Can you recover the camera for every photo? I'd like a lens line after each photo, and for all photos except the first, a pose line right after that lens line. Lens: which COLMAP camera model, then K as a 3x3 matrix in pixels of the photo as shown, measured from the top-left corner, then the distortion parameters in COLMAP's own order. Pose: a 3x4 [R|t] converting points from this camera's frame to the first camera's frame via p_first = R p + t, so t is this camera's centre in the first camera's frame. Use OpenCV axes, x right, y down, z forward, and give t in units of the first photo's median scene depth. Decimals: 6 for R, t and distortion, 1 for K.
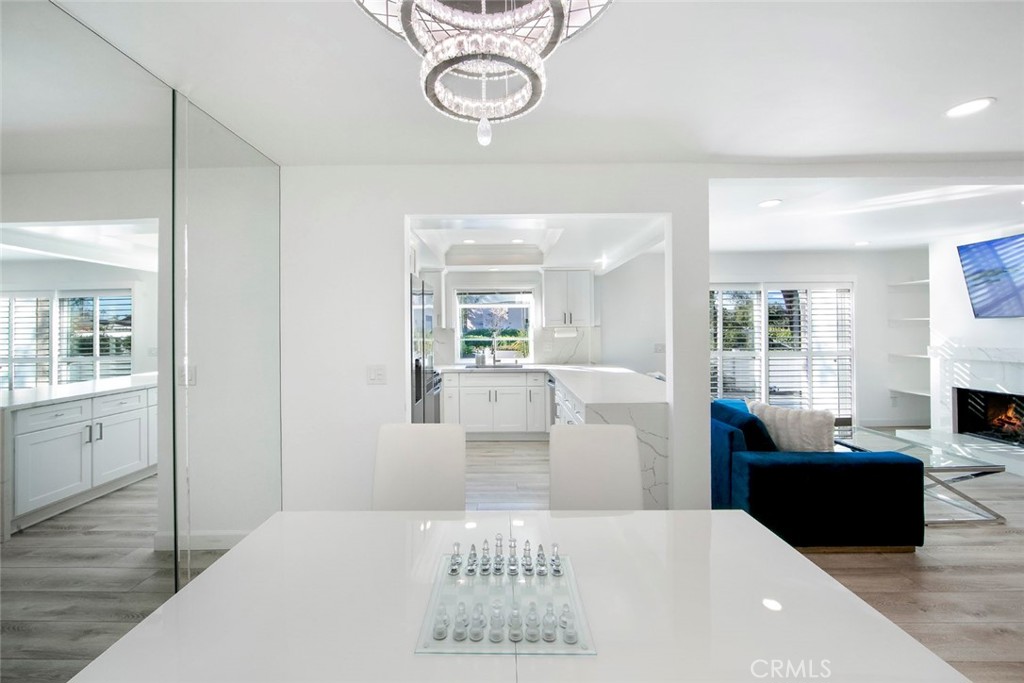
lens RADIAL K [[414.3, 0, 504.3], [0, 414.3, 336.4], [0, 0, 1]] dist [0.002417, -0.000034]
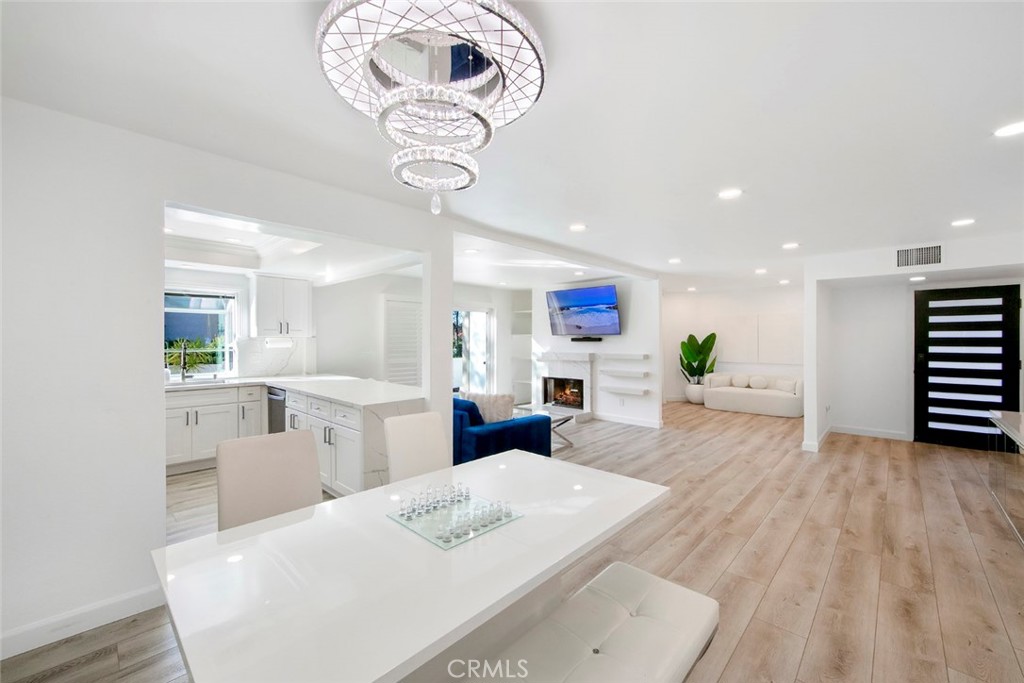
lens RADIAL K [[414.3, 0, 512.9], [0, 414.3, 343.5], [0, 0, 1]] dist [0.002417, -0.000034]
pose [[0.684456, 0.002178, 0.729051, -0.220905], [0.001756, 0.999988, -0.004637, -0.002677], [-0.729052, 0.004454, 0.684444, -0.053228]]
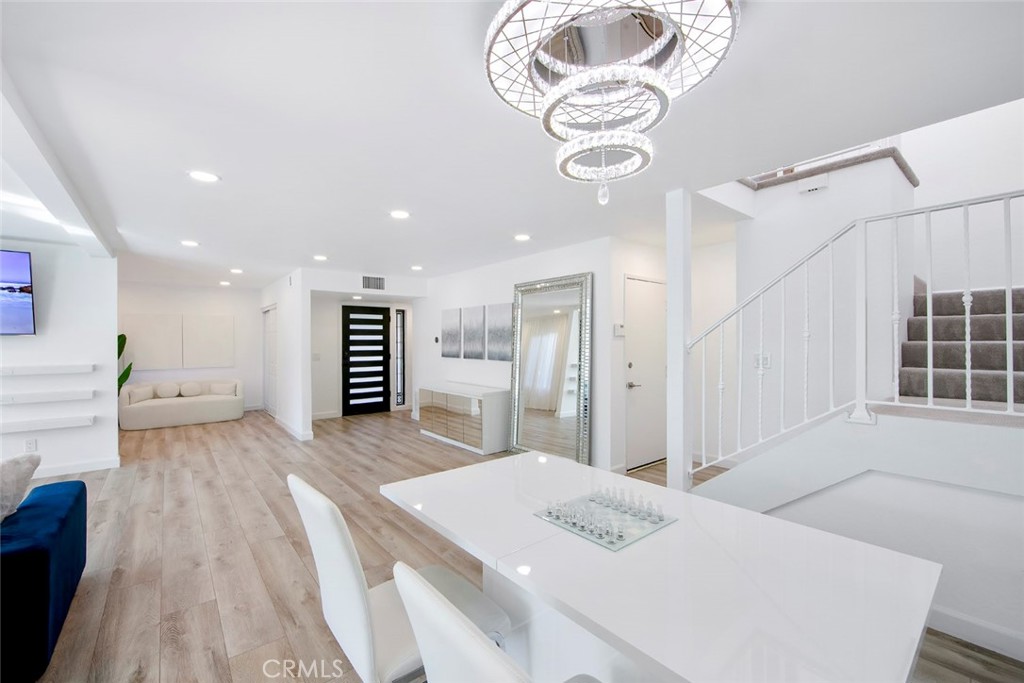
lens RADIAL K [[414.3, 0, 507.6], [0, 414.3, 339.9], [0, 0, 1]] dist [0.002417, -0.000034]
pose [[-0.614791, 0.012058, 0.788598, -0.231781], [0.017524, 0.999845, -0.001626, -0.009287], [-0.788496, 0.012819, -0.614907, 0.463835]]
